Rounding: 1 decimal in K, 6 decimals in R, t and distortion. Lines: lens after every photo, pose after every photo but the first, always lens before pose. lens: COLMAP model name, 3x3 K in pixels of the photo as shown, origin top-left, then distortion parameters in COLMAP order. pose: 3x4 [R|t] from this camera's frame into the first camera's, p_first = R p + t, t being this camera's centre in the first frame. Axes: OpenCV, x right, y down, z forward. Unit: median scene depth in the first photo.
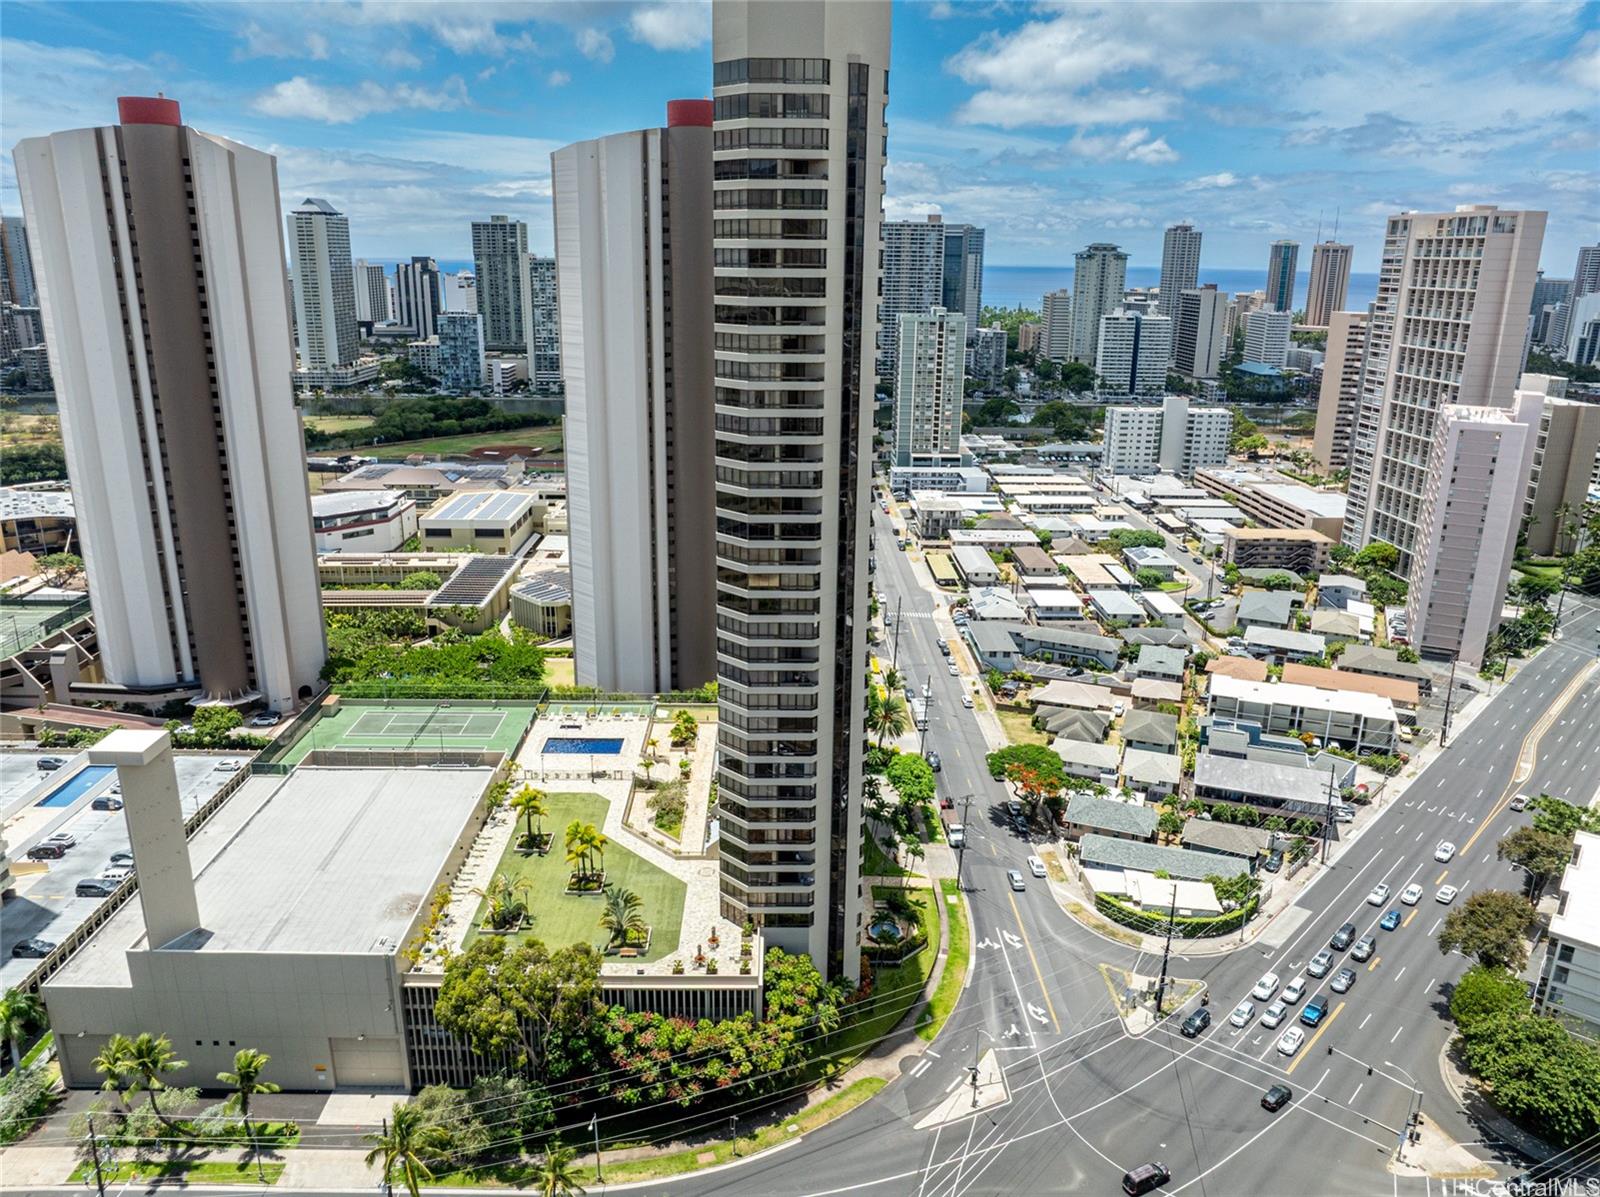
lens RADIAL K [[1140.2, 0, 797.6], [0, 1140.2, 594.0], [0, 0, 1]] dist [-0.043087, 0.009348]
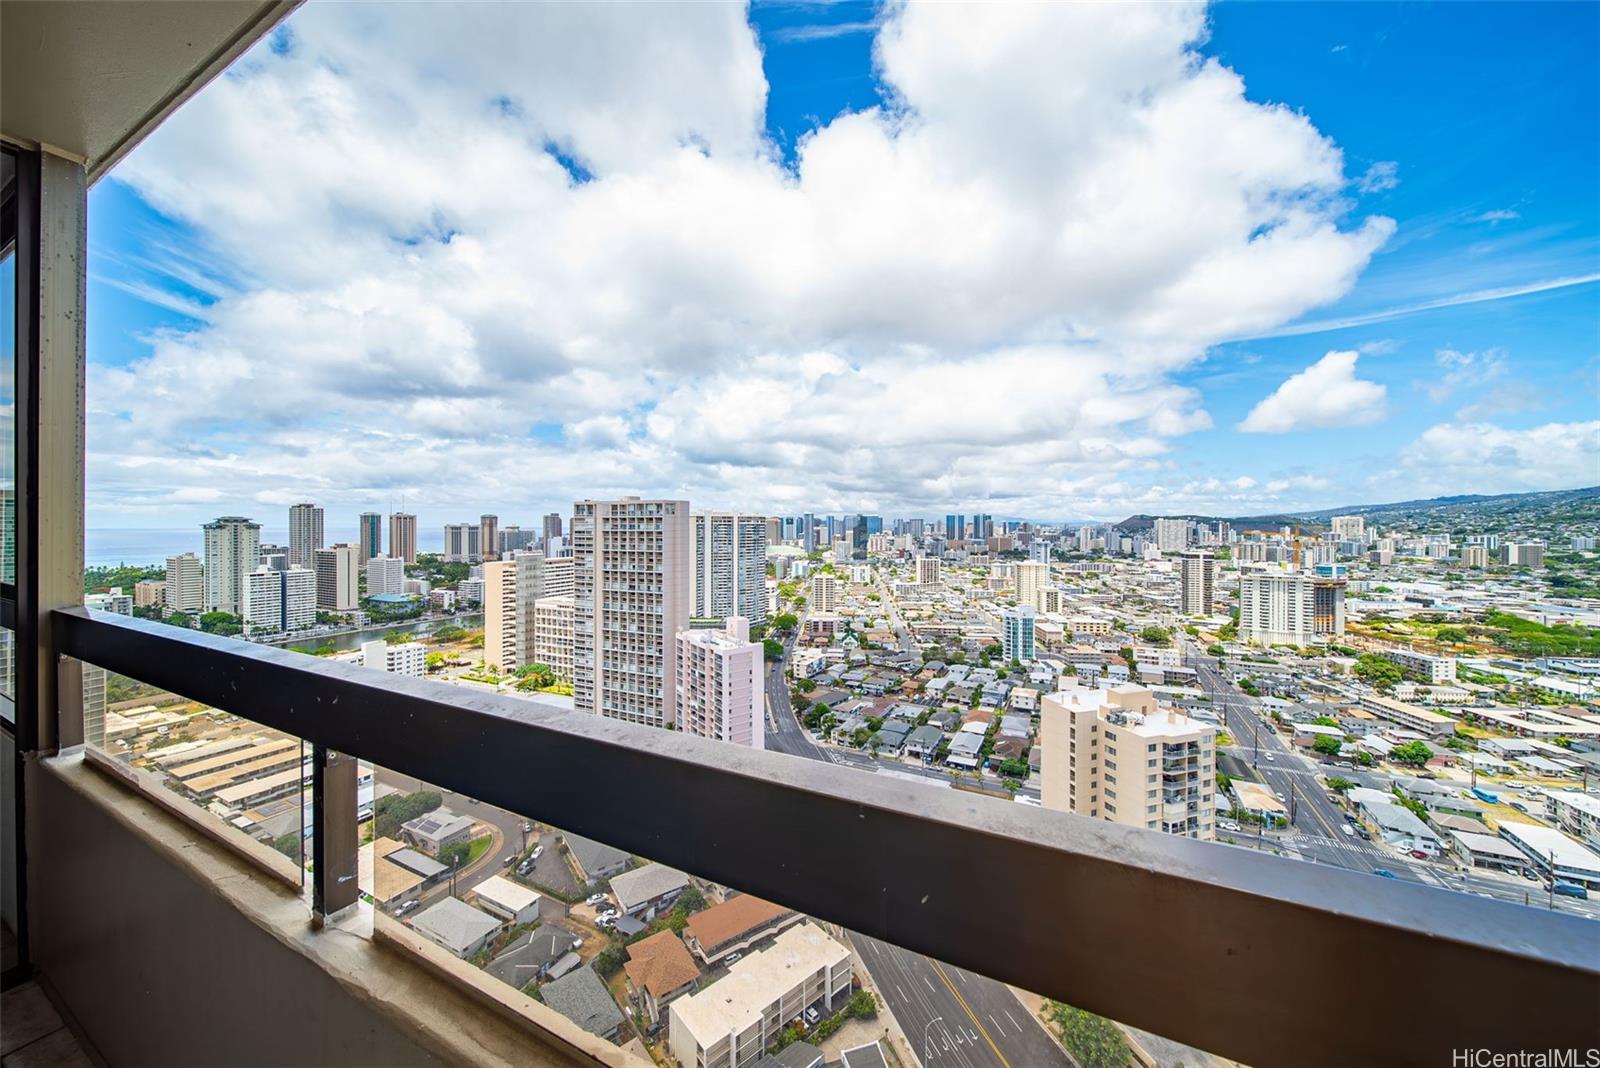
lens RADIAL K [[557.8, 0, 792.0], [0, 557.8, 517.9], [0, 0, 1]] dist [-0.008483, 0.000355]
pose [[0.466351, -0.004241, 0.884589, 0.011313], [0.259381, 0.956690, -0.132158, -0.069963], [-0.845717, 0.291078, 0.447254, 0.209827]]
